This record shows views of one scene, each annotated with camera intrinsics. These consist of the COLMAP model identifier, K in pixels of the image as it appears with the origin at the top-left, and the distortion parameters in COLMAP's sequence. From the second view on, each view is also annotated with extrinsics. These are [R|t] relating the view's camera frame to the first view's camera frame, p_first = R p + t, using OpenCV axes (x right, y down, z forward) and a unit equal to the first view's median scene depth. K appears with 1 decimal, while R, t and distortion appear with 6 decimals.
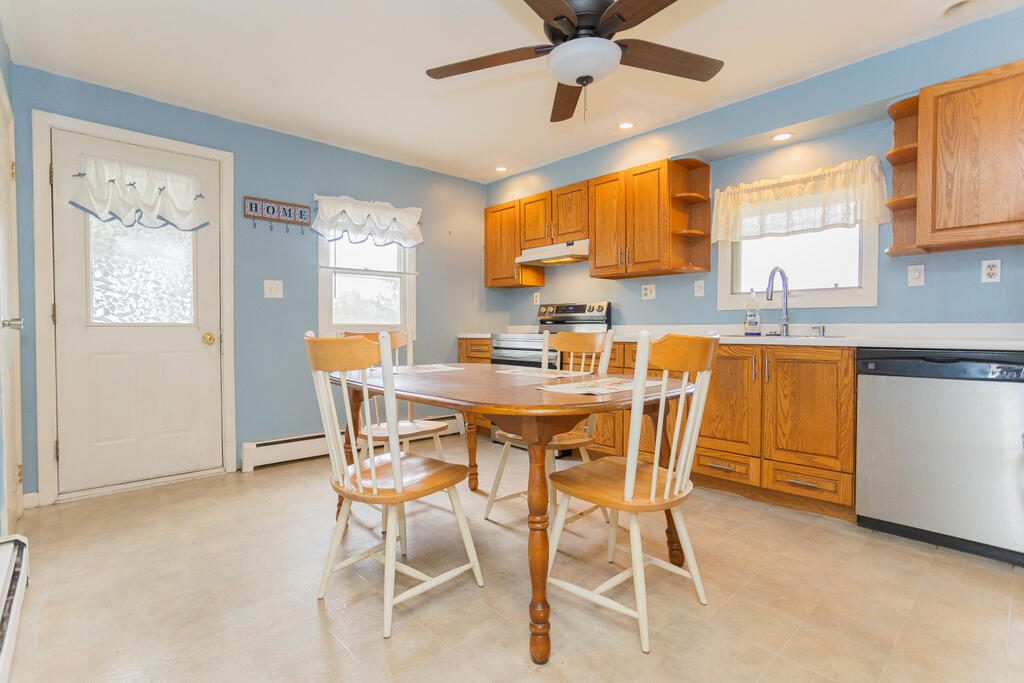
lens RADIAL K [[508.7, 0, 508.2], [0, 508.7, 341.4], [0, 0, 1]] dist [-0.055953, 0.036639]
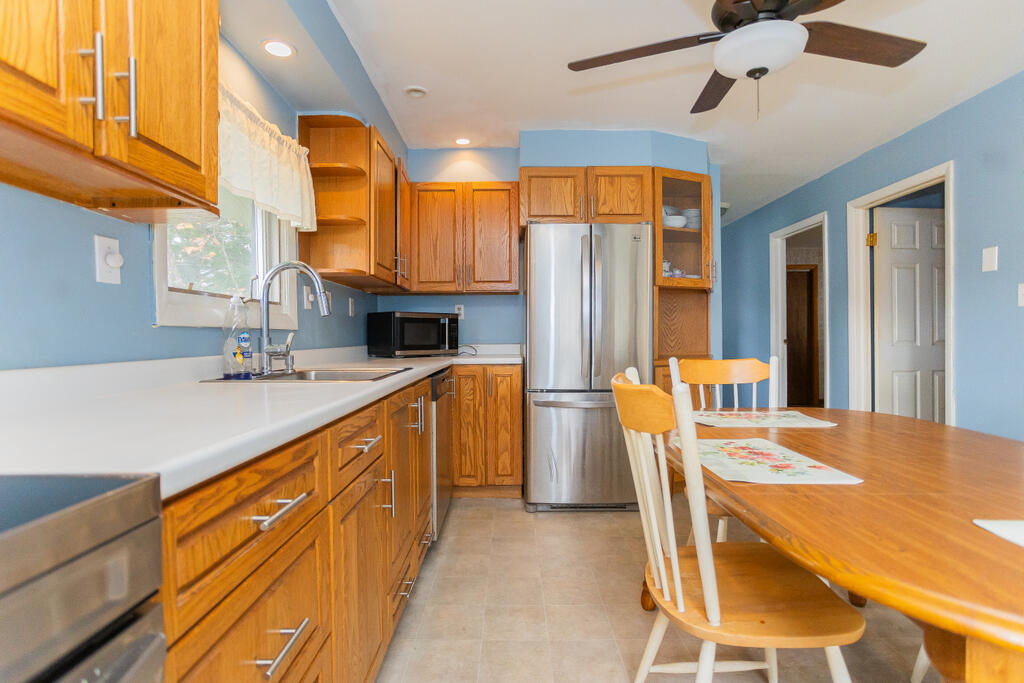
lens RADIAL K [[508.7, 0, 508.2], [0, 508.7, 341.4], [0, 0, 1]] dist [-0.055953, 0.036639]
pose [[-0.742364, -0.008707, 0.669940, -0.054575], [0.013581, 0.999515, 0.028039, -0.049973], [-0.669859, 0.029914, -0.741886, 0.987645]]
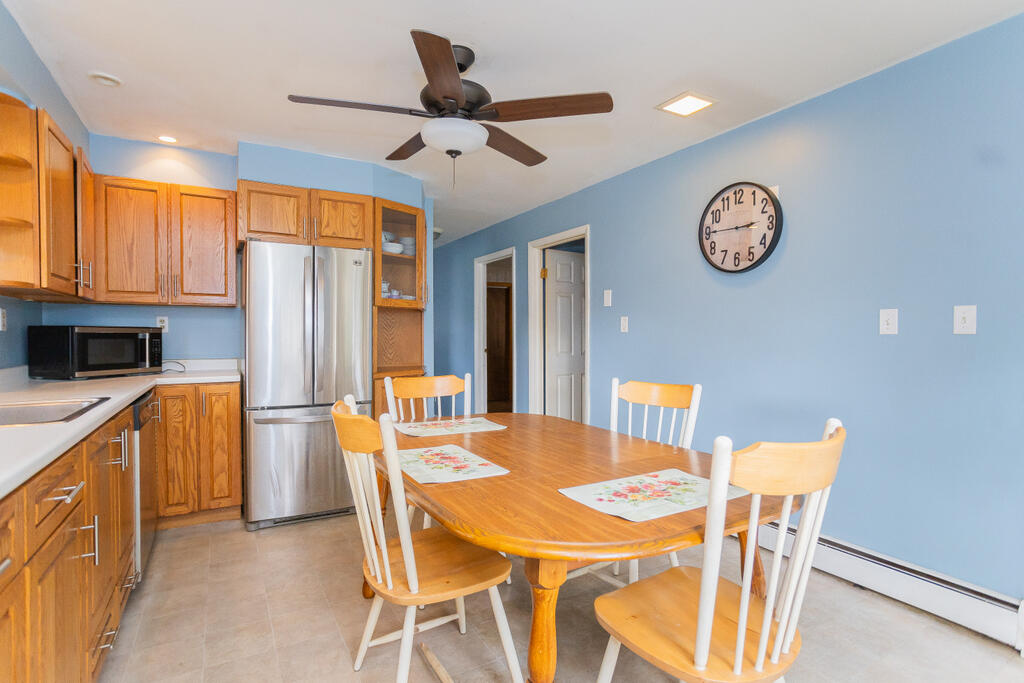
lens RADIAL K [[508.7, 0, 508.2], [0, 508.7, 341.4], [0, 0, 1]] dist [-0.055953, 0.036639]
pose [[-0.978975, -0.009462, 0.203760, -0.097120], [-0.002280, 0.999369, 0.035453, -0.082026], [-0.203966, 0.034243, -0.978379, 1.052183]]
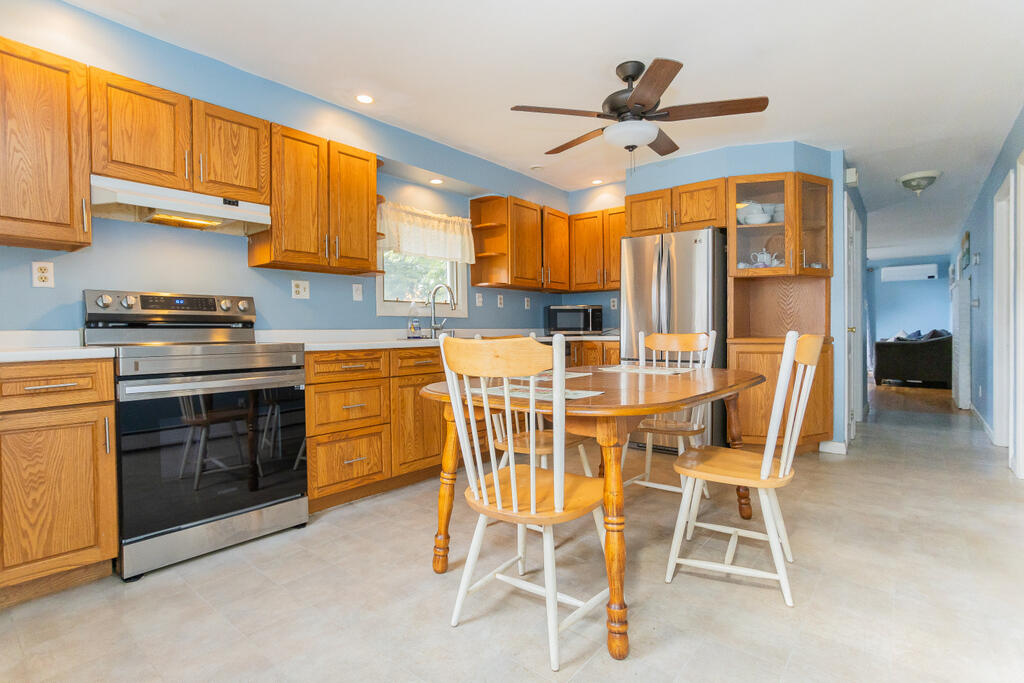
lens RADIAL K [[508.7, 0, 508.2], [0, 508.7, 341.4], [0, 0, 1]] dist [-0.055953, 0.036639]
pose [[-0.146258, -0.024171, 0.988951, -0.582659], [0.026758, 0.999239, 0.028380, -0.027735], [-0.988885, 0.030613, -0.145500, 0.789600]]
